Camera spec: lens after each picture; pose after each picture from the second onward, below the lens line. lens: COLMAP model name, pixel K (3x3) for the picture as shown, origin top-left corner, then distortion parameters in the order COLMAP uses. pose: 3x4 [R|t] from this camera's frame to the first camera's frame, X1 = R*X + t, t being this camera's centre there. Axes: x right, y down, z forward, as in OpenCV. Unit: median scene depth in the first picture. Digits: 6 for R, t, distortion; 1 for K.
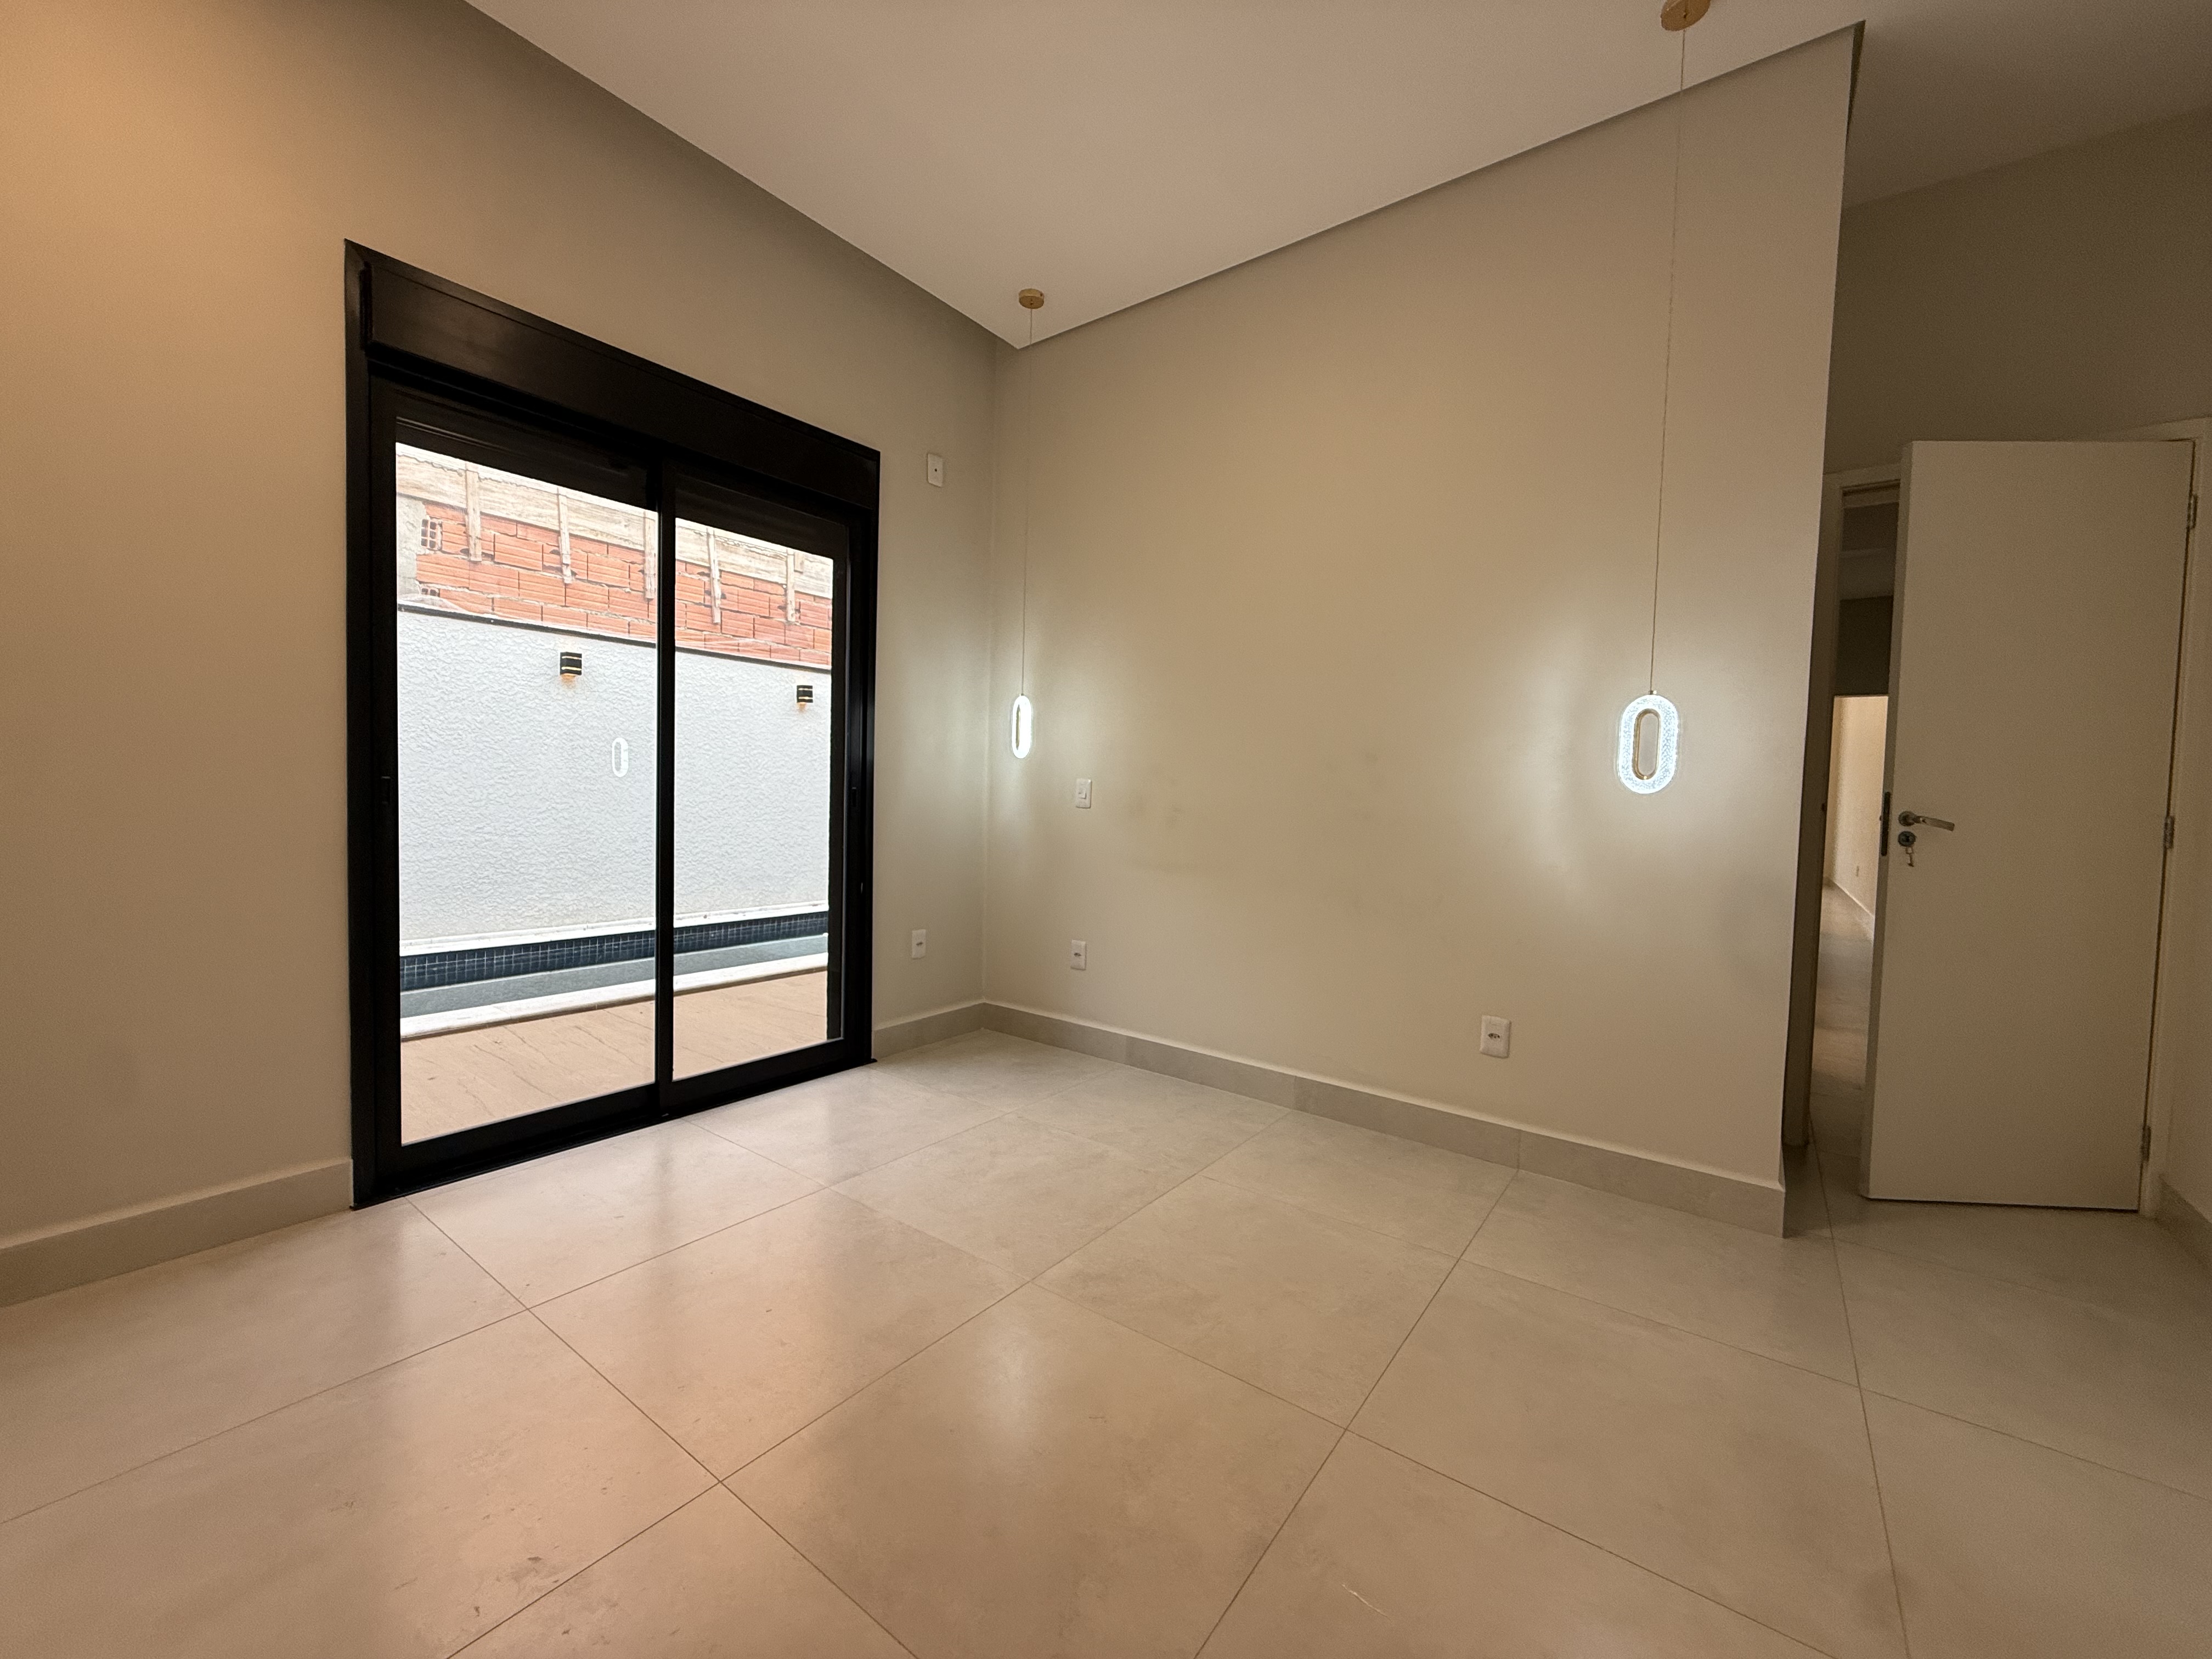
lens RADIAL K [[876.4, 0, 1098.8], [0, 876.4, 827.1], [0, 0, 1]] dist [0.001192, -0.000328]
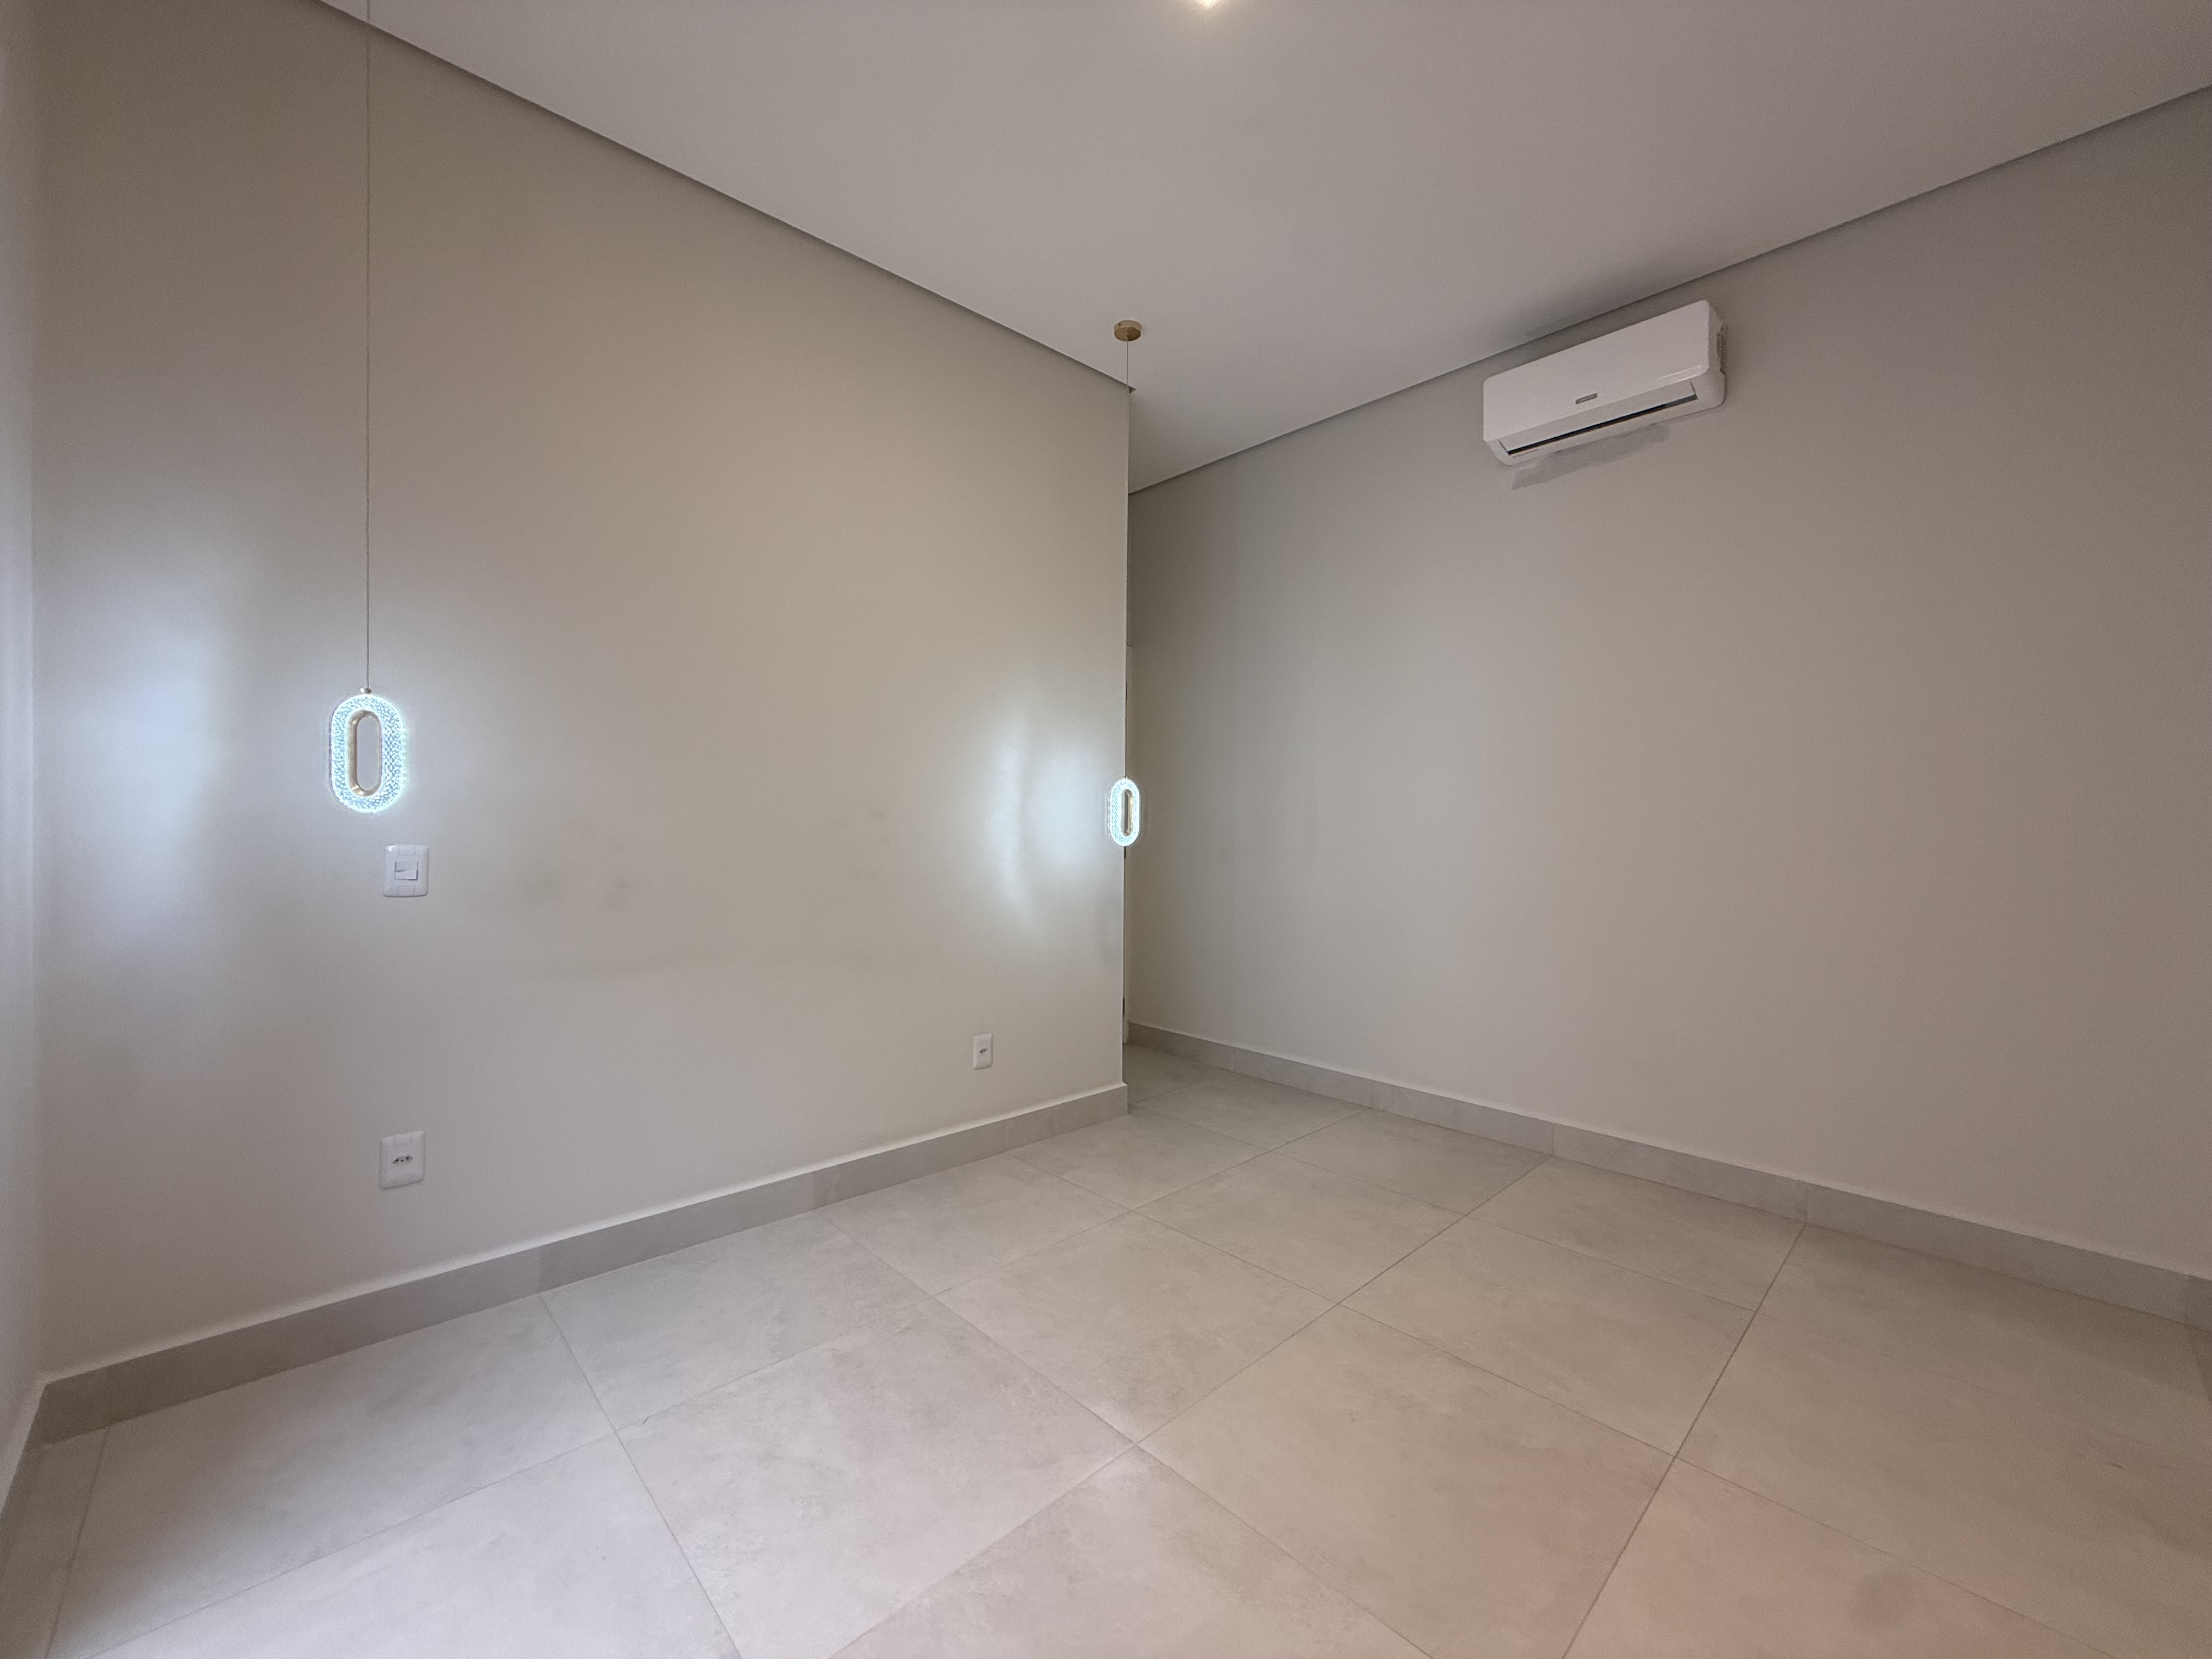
lens RADIAL K [[883.3, 0, 1100.2], [0, 883.3, 835.0], [0, 0, 1]] dist [0.000781, 0.000152]
pose [[0.167464, -0.043386, 0.984923, -0.603017], [0.034307, 0.998683, 0.038159, -0.081676], [-0.985281, 0.027399, 0.168731, 0.563921]]
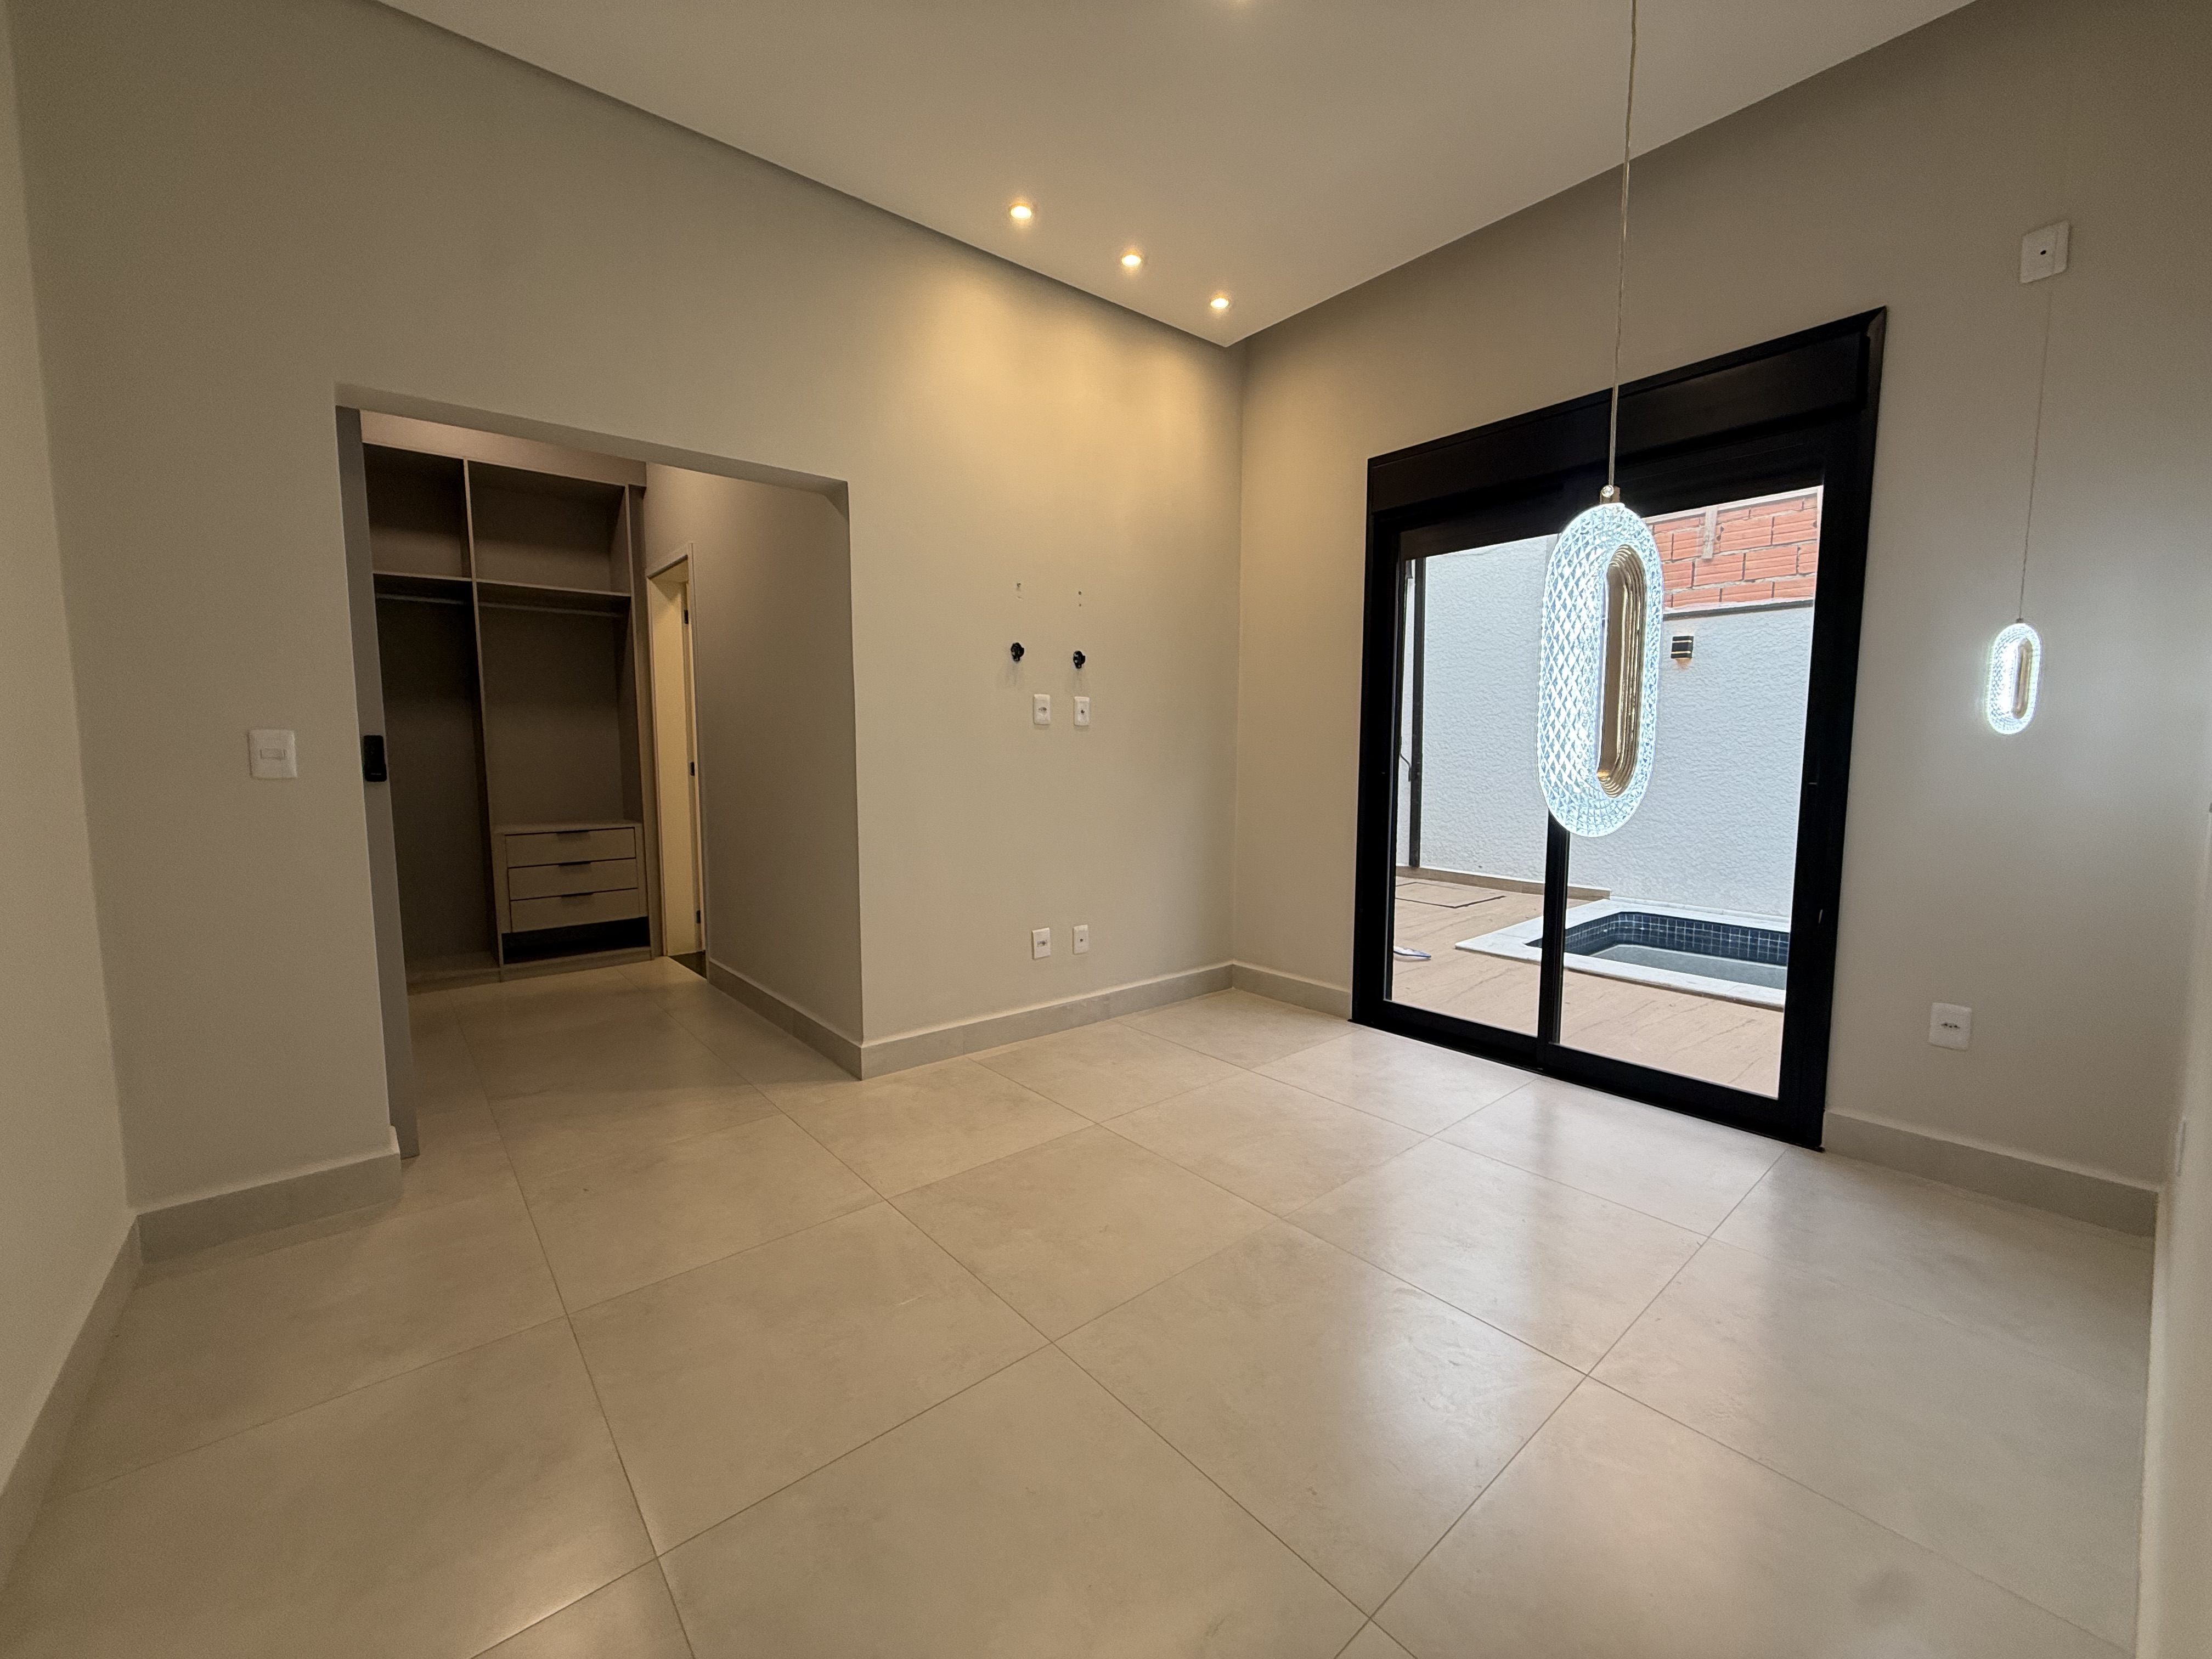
lens RADIAL K [[876.4, 0, 1098.8], [0, 876.4, 827.1], [0, 0, 1]] dist [0.001192, -0.000328]
pose [[-0.225807, 0.064825, -0.972013, 0.685042], [-0.041171, 0.996257, 0.076006, -0.044535], [0.973302, 0.057181, -0.222293, 0.643375]]
